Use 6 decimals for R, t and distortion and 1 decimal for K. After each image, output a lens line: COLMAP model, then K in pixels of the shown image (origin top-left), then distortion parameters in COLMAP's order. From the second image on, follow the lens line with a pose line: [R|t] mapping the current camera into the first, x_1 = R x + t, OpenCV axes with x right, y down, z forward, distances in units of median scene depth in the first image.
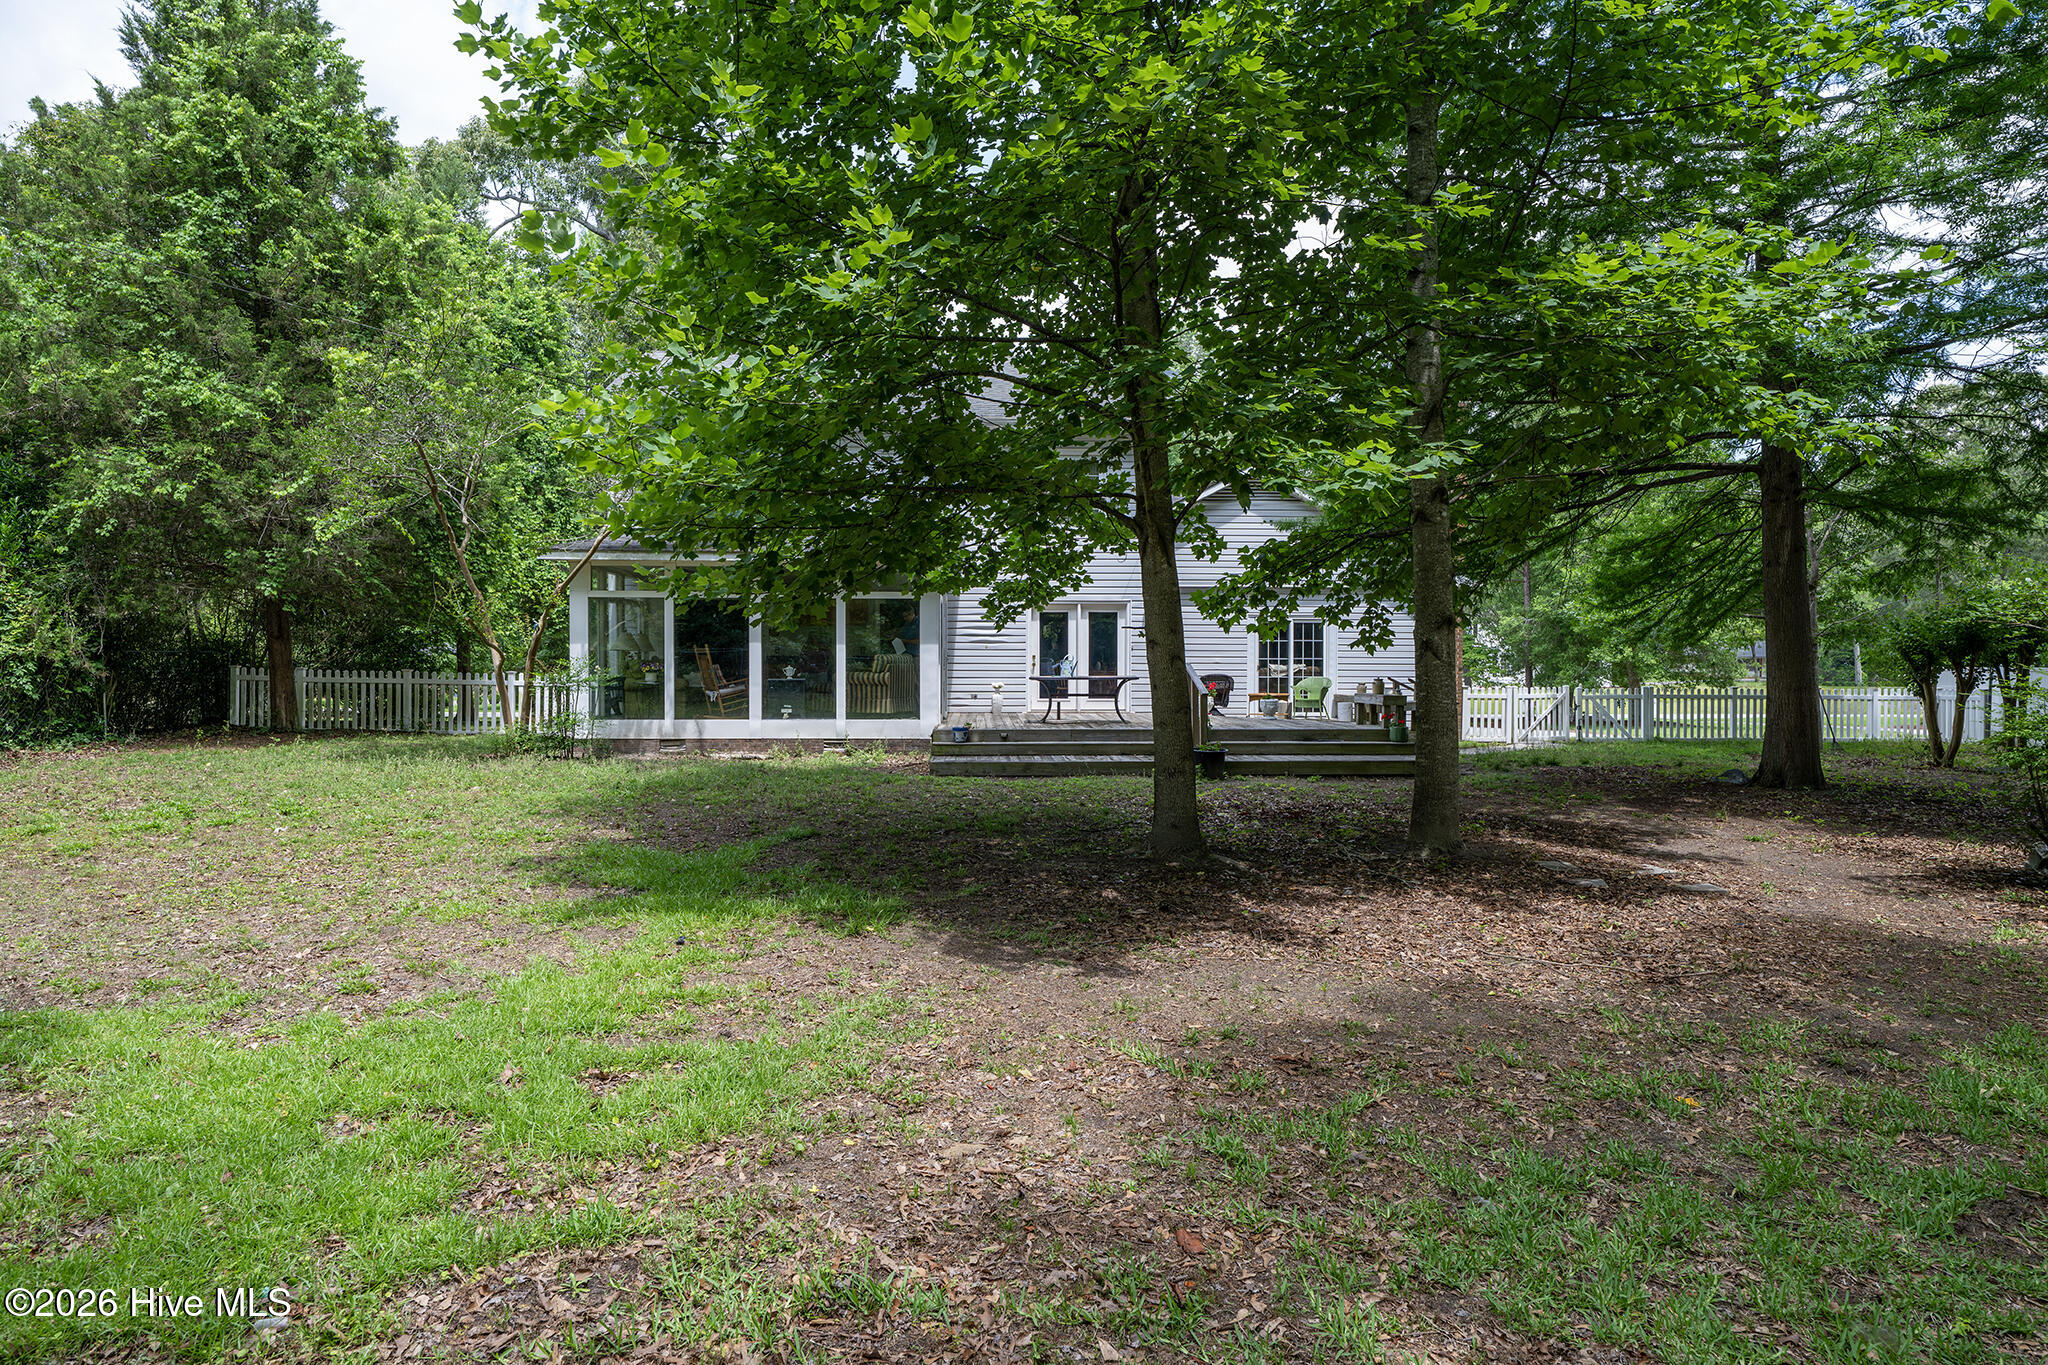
lens RADIAL K [[1153.3, 0, 985.3], [0, 1153.3, 638.8], [0, 0, 1]] dist [0.006813, 0.001172]
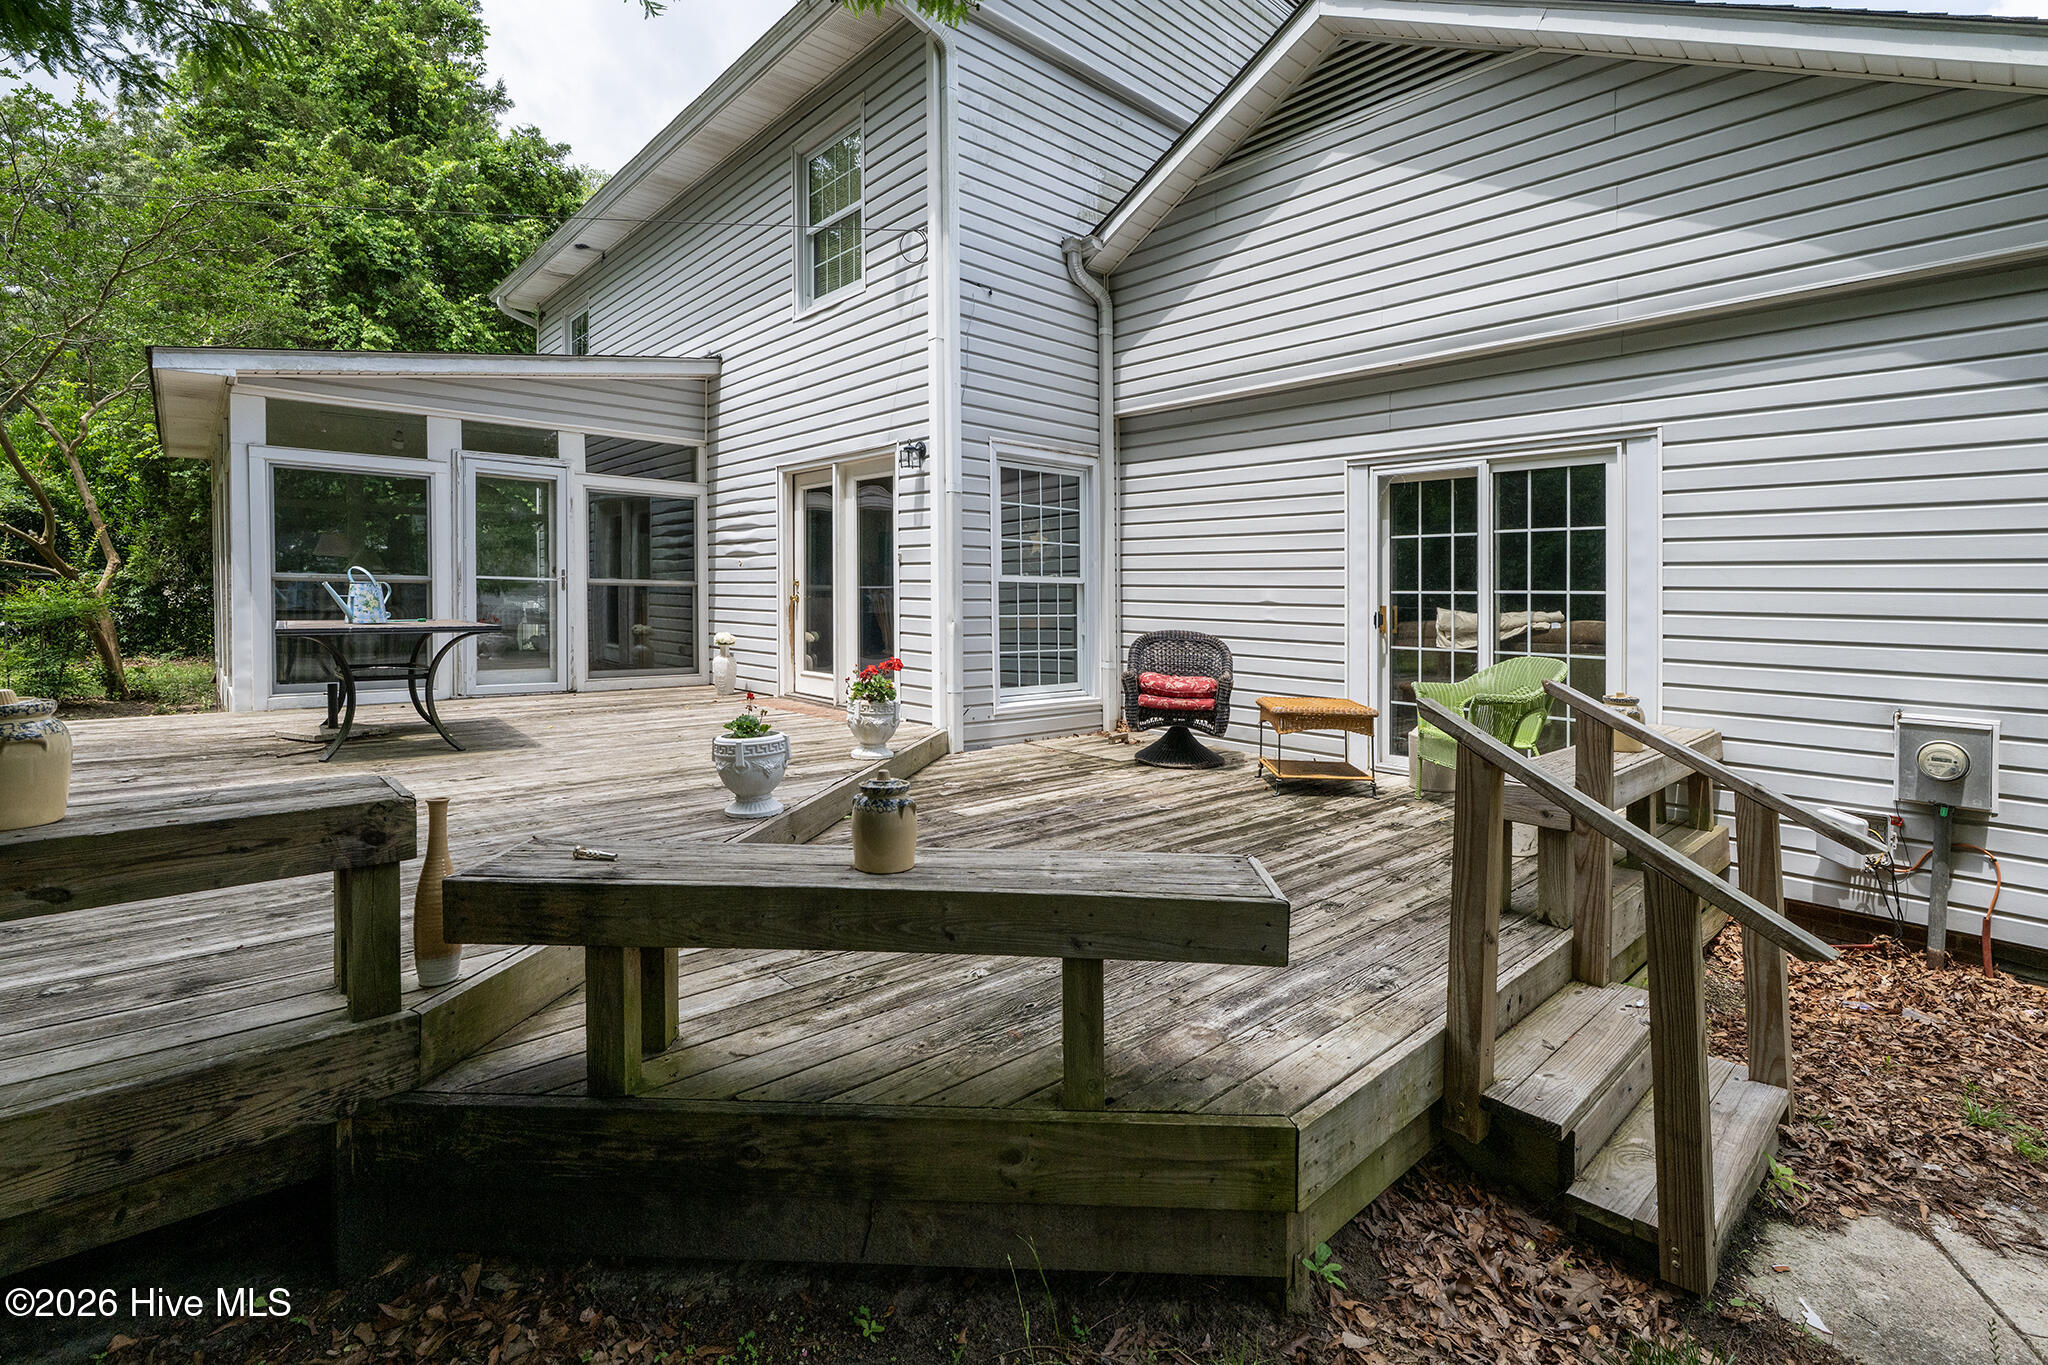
lens RADIAL K [[941.7, 0, 1010.6], [0, 941.7, 587.4], [0, 0, 1]] dist [0.000043, -0.000426]
pose [[0.660666, 0.003108, -0.750673, 0.398620], [0.001559, 0.999984, 0.005512, 0.015583], [0.750678, -0.004812, 0.660651, 0.806062]]
